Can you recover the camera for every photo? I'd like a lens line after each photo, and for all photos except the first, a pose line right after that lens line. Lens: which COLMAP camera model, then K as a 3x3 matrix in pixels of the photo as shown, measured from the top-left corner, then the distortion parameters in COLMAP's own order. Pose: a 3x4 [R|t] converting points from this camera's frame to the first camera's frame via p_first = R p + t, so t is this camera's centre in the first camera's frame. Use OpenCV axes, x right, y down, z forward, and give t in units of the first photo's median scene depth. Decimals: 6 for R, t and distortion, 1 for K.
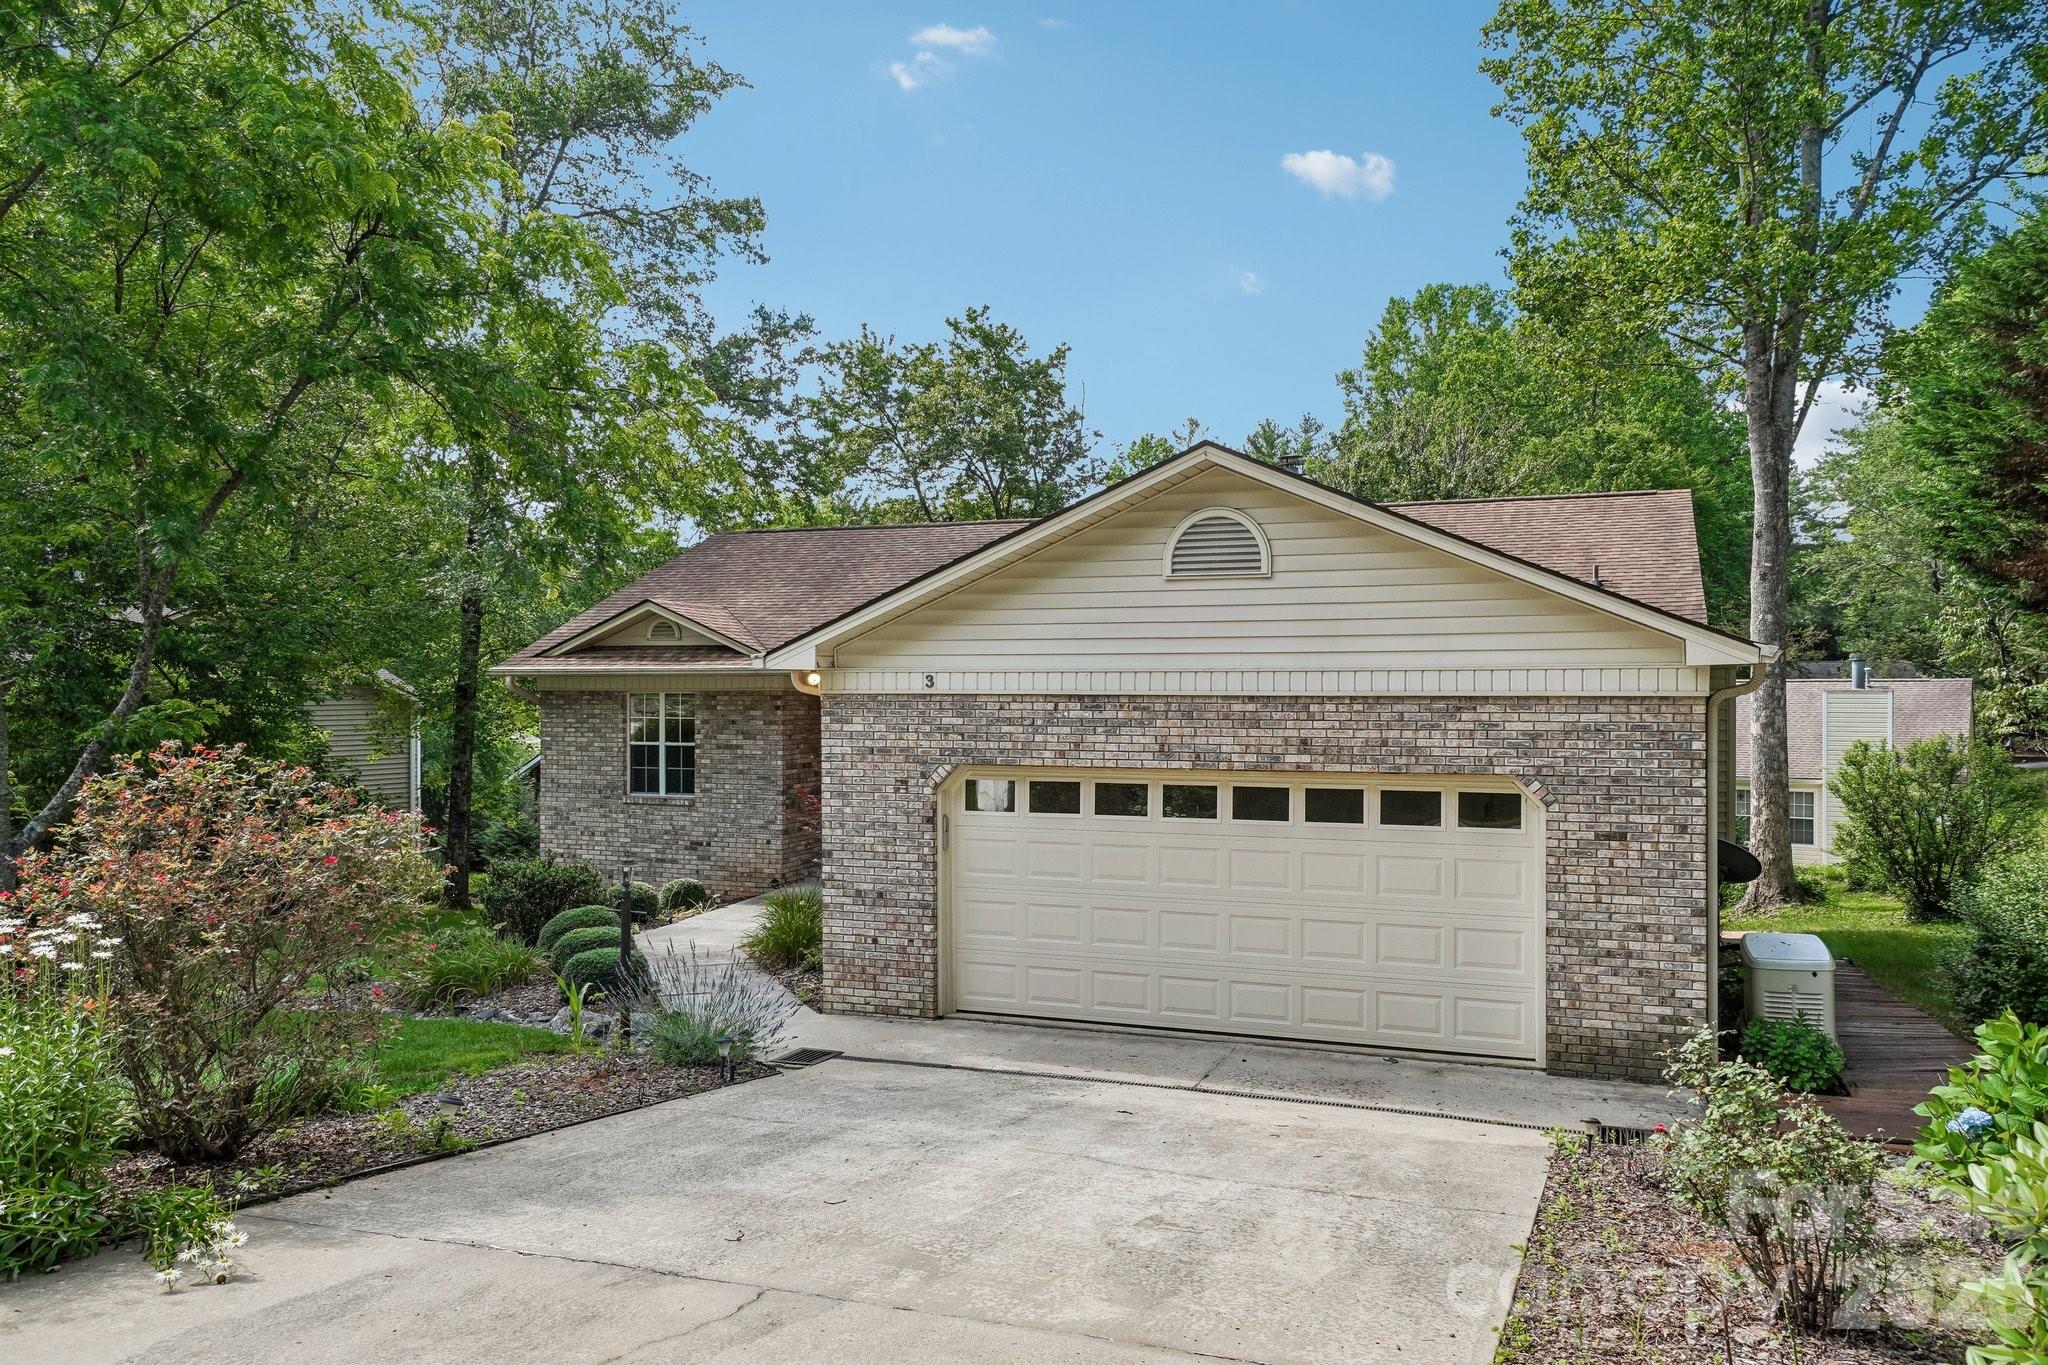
lens RADIAL K [[1595.2, 0, 1024.0], [0, 1595.2, 682.5], [0, 0, 1]] dist [0.002350, -0.000015]
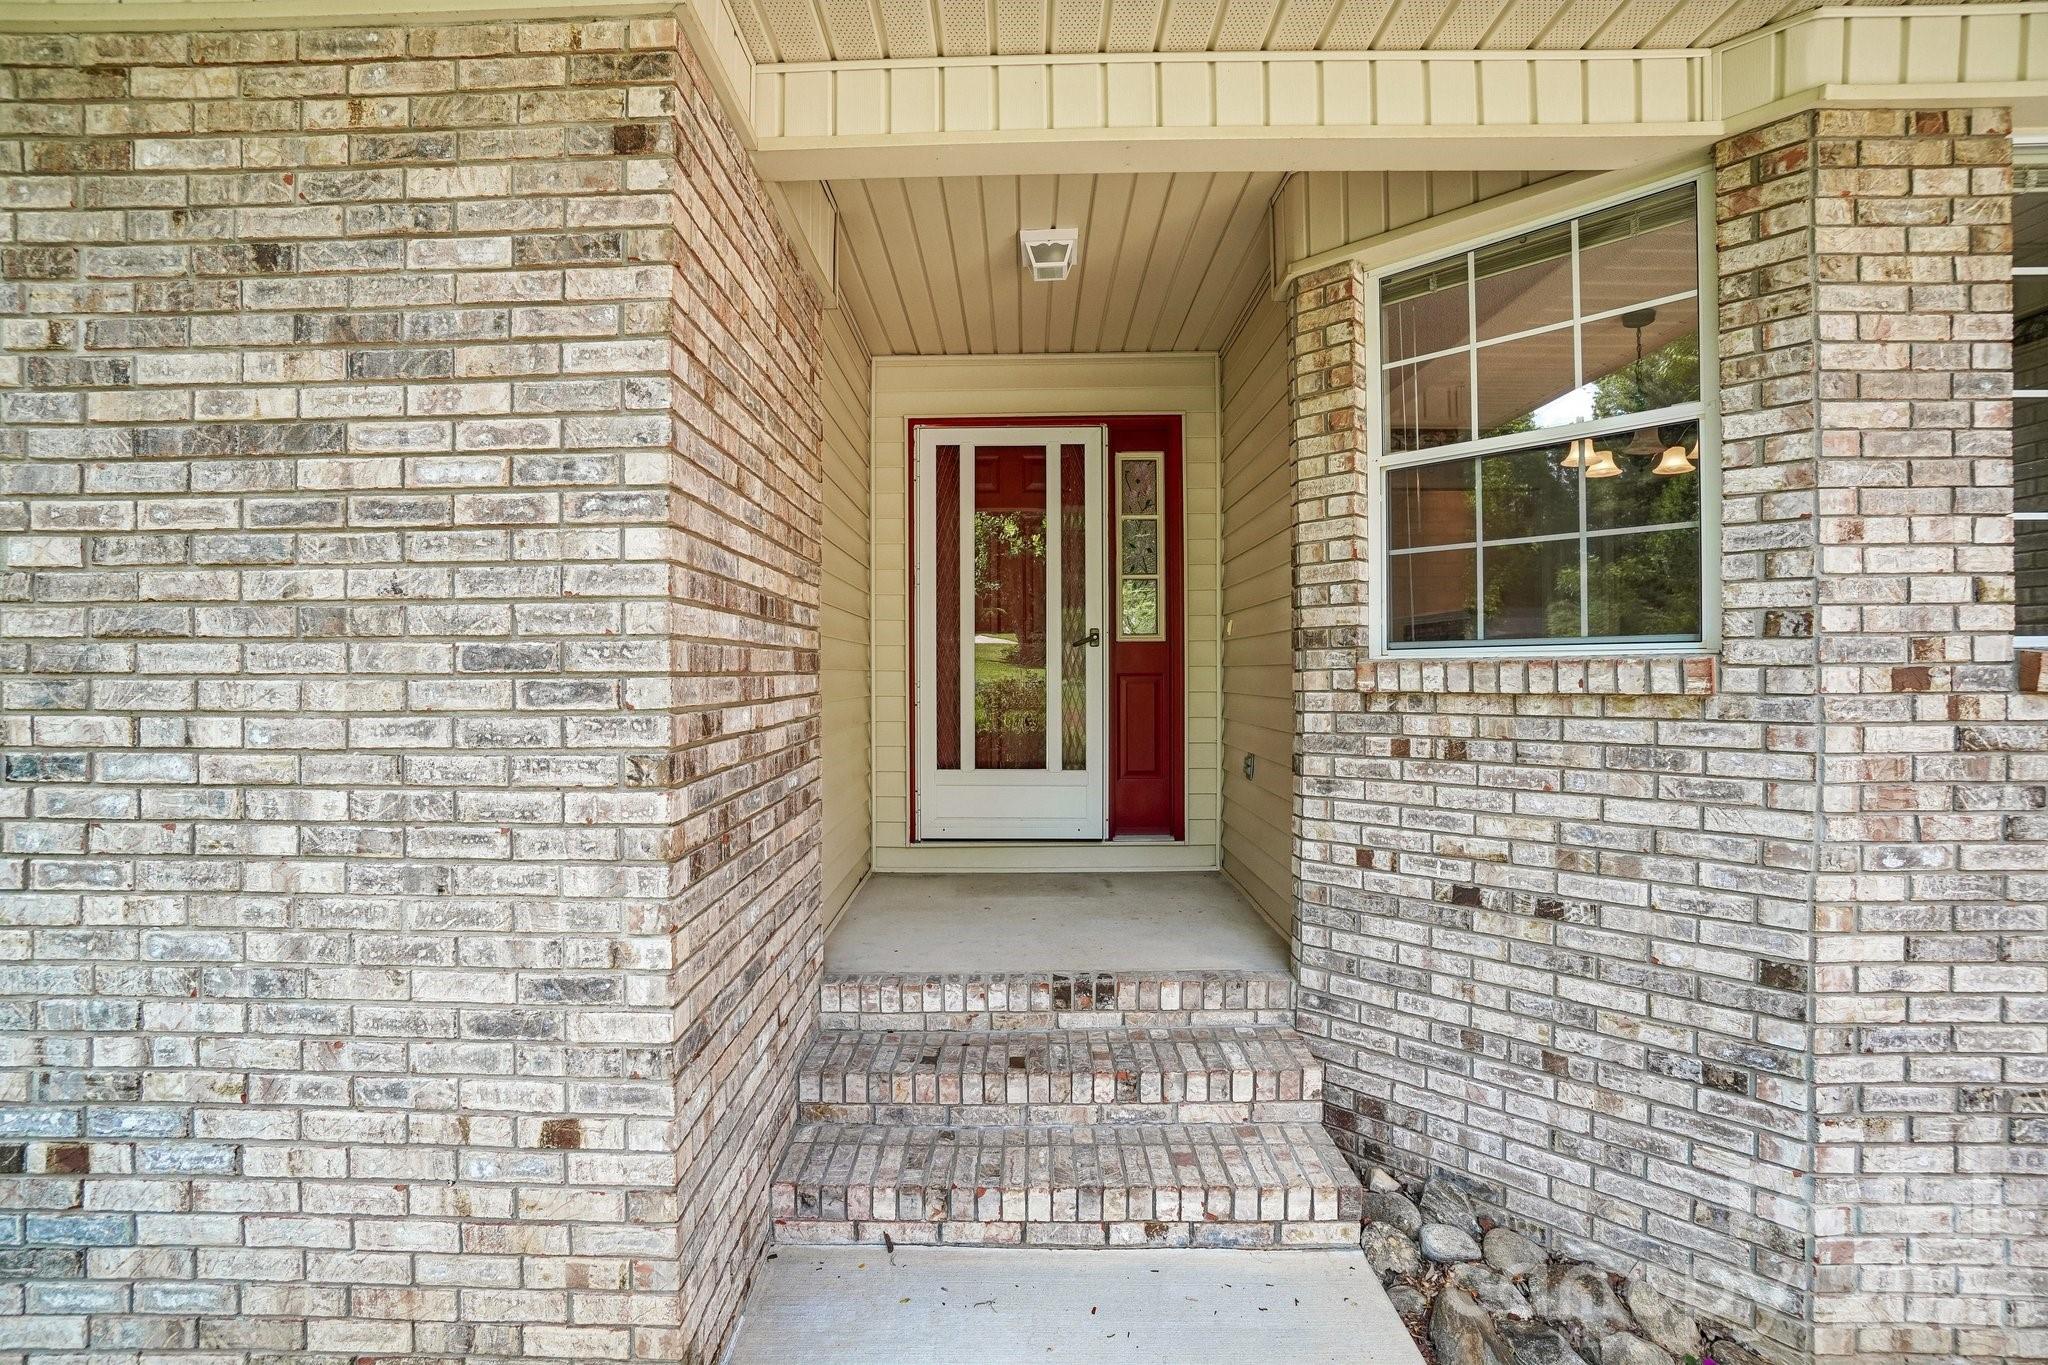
lens RADIAL K [[921.6, 0, 1016.2], [0, 921.6, 670.0], [0, 0, 1]] dist [-0.064617, 0.023560]
pose [[0.935296, -0.003876, 0.353845, -0.239500], [0.005588, 0.999977, -0.003818, 0.096936], [-0.353822, 0.005549, 0.935296, 1.452673]]
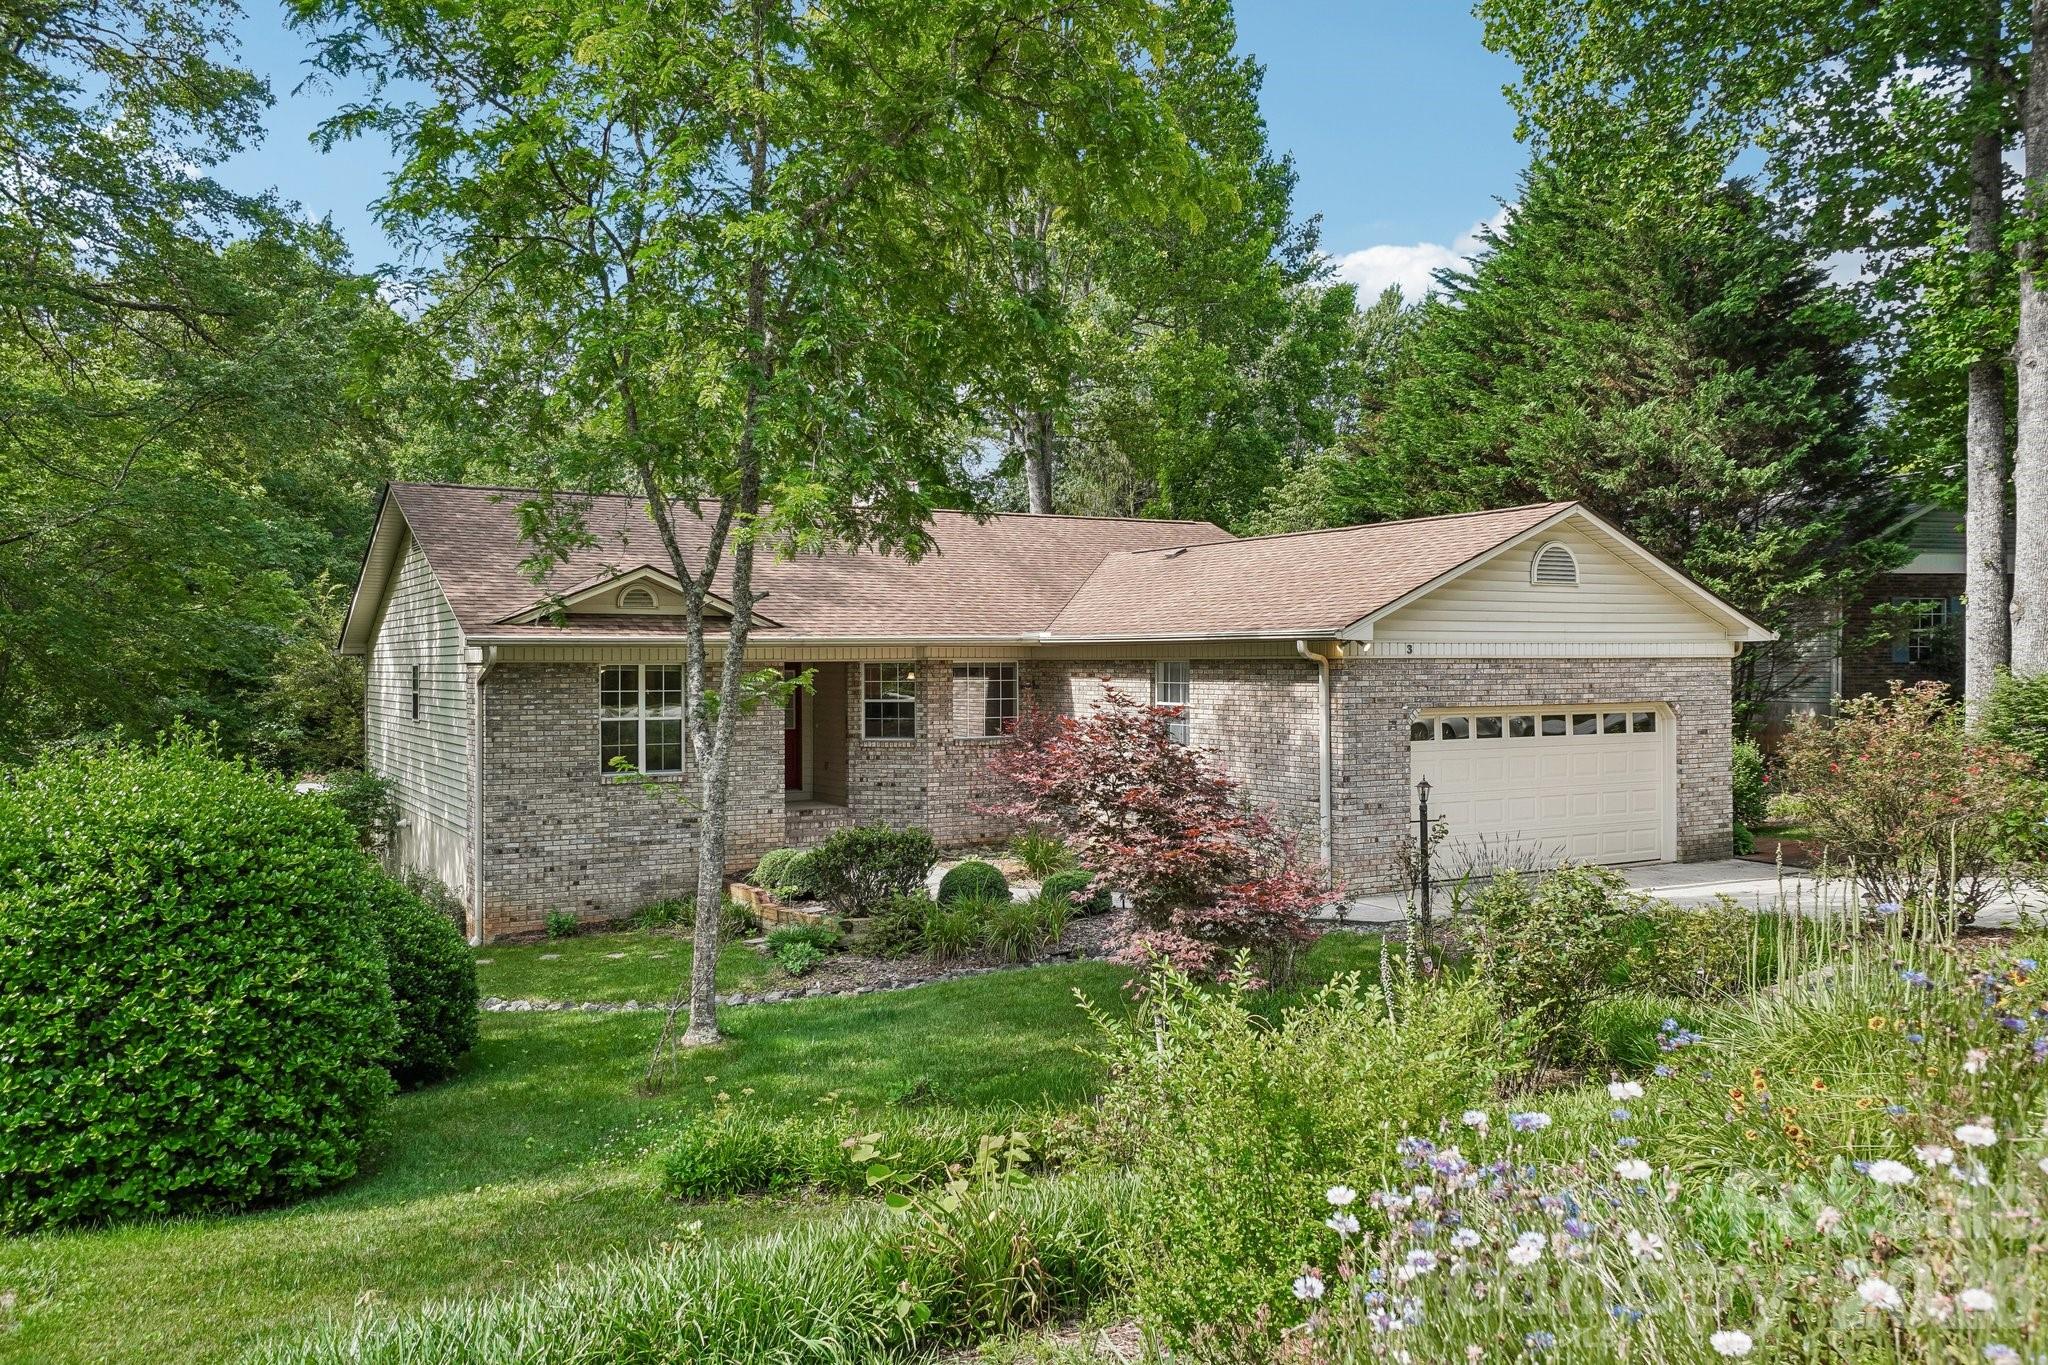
lens RADIAL K [[1595.2, 0, 1024.0], [0, 1595.2, 682.5], [0, 0, 1]] dist [0.002350, -0.000015]
pose [[0.615356, -0.014799, 0.788110, -1.357109], [0.003567, 0.999866, 0.015991, 0.004711], [-0.788241, -0.007029, 0.615326, 0.402993]]
